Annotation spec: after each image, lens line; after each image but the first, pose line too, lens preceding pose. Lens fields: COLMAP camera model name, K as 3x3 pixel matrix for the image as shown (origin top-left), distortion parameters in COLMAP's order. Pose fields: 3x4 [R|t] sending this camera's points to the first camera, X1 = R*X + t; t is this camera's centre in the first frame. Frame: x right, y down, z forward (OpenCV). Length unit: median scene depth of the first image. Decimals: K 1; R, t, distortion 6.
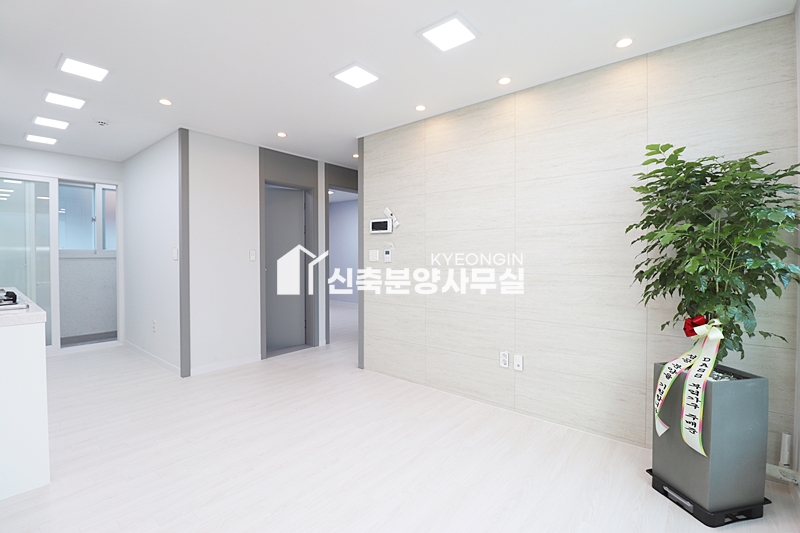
lens RADIAL K [[367.6, 0, 396.0], [0, 367.6, 260.9], [0, 0, 1]] dist [-0.002336, -0.010364]
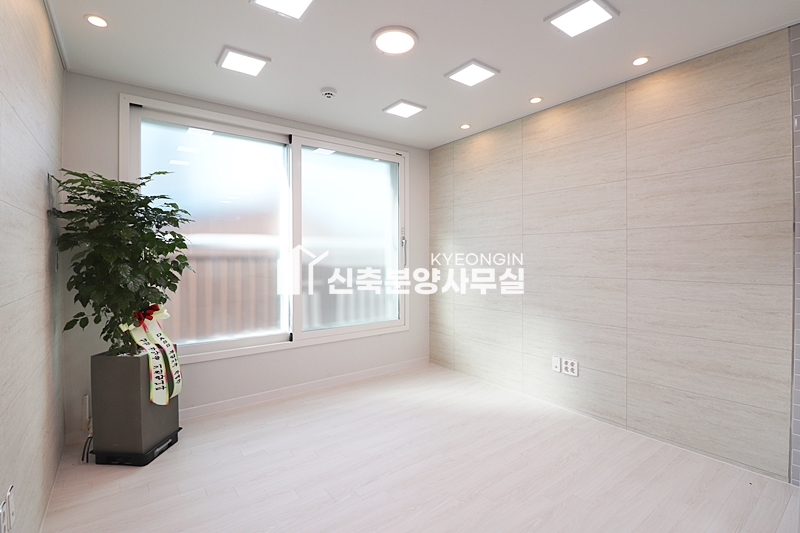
lens RADIAL K [[367.6, 0, 398.1], [0, 367.6, 259.2], [0, 0, 1]] dist [-0.002336, -0.010364]
pose [[-0.973261, 0.001151, 0.229697, -0.219582], [0.006978, 0.999674, 0.024558, -0.029184], [-0.229594, 0.025504, -0.972952, 1.309621]]
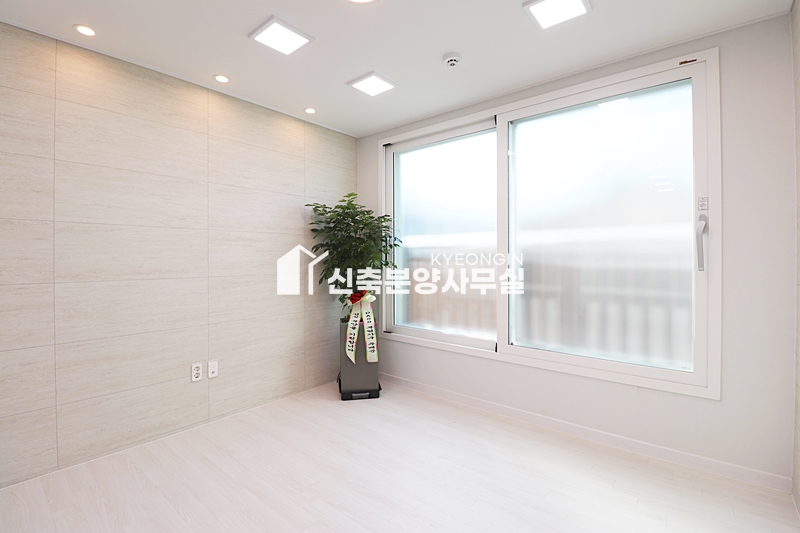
lens RADIAL K [[367.6, 0, 399.3], [0, 367.6, 259.6], [0, 0, 1]] dist [-0.002336, -0.010364]
pose [[-0.007307, -0.003677, 0.999967, -0.641998], [0.018939, 0.999813, 0.003815, -0.006163], [-0.999794, 0.018967, -0.007236, 0.514838]]
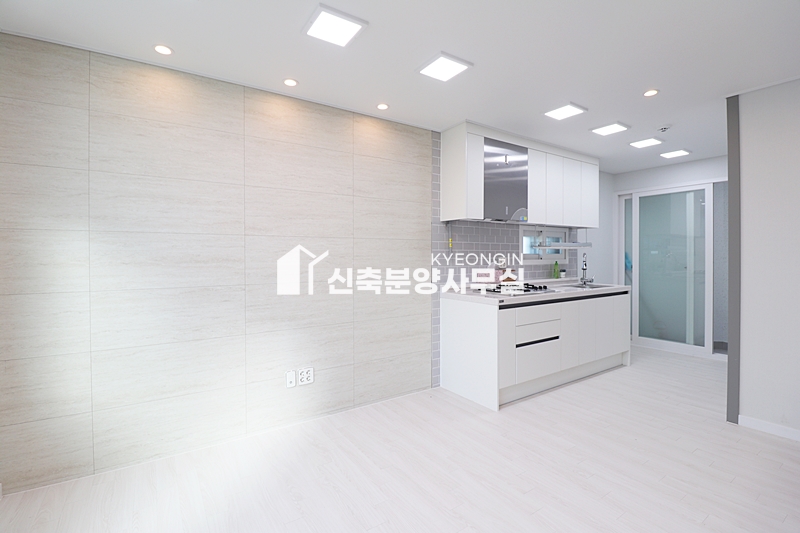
lens RADIAL K [[367.6, 0, 397.5], [0, 367.6, 262.3], [0, 0, 1]] dist [-0.002336, -0.010364]
pose [[-0.282836, 0.012574, -0.959086, 0.442692], [-0.009262, 0.999832, 0.015840, -0.024381], [0.959123, 0.013363, -0.282672, 0.709138]]
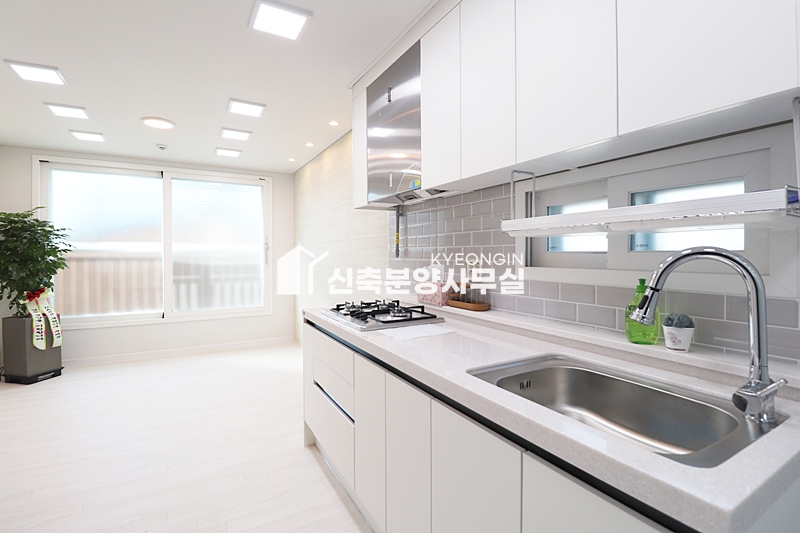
lens RADIAL K [[367.6, 0, 394.5], [0, 367.6, 259.2], [0, 0, 1]] dist [-0.002336, -0.010364]
pose [[-0.937851, -0.003905, 0.347017, -1.170915], [0.006470, 0.999566, 0.028733, -0.045861], [-0.346979, 0.029192, -0.937419, 1.427834]]
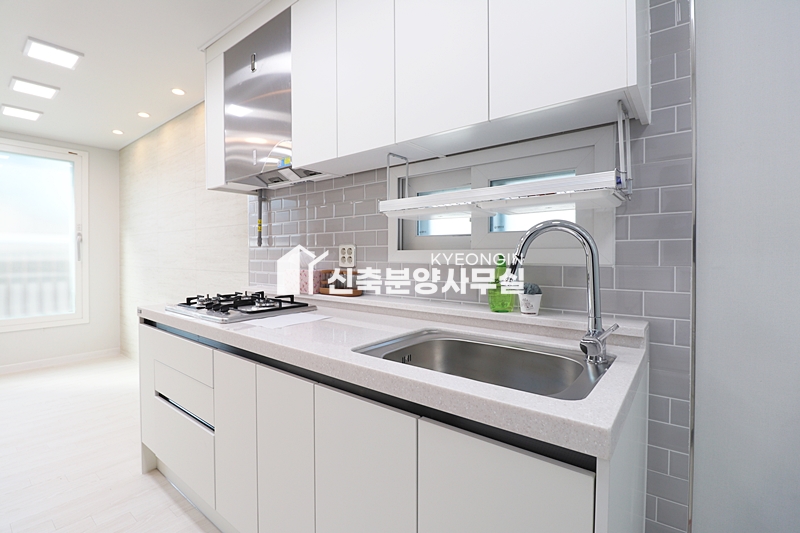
lens RADIAL K [[367.6, 0, 390.9], [0, 367.6, 258.4], [0, 0, 1]] dist [-0.002336, -0.010364]
pose [[-0.999710, -0.002249, -0.023990, -1.137878], [-0.002820, 0.999713, 0.023800, -0.016726], [0.023930, 0.023861, -0.999429, 1.409136]]
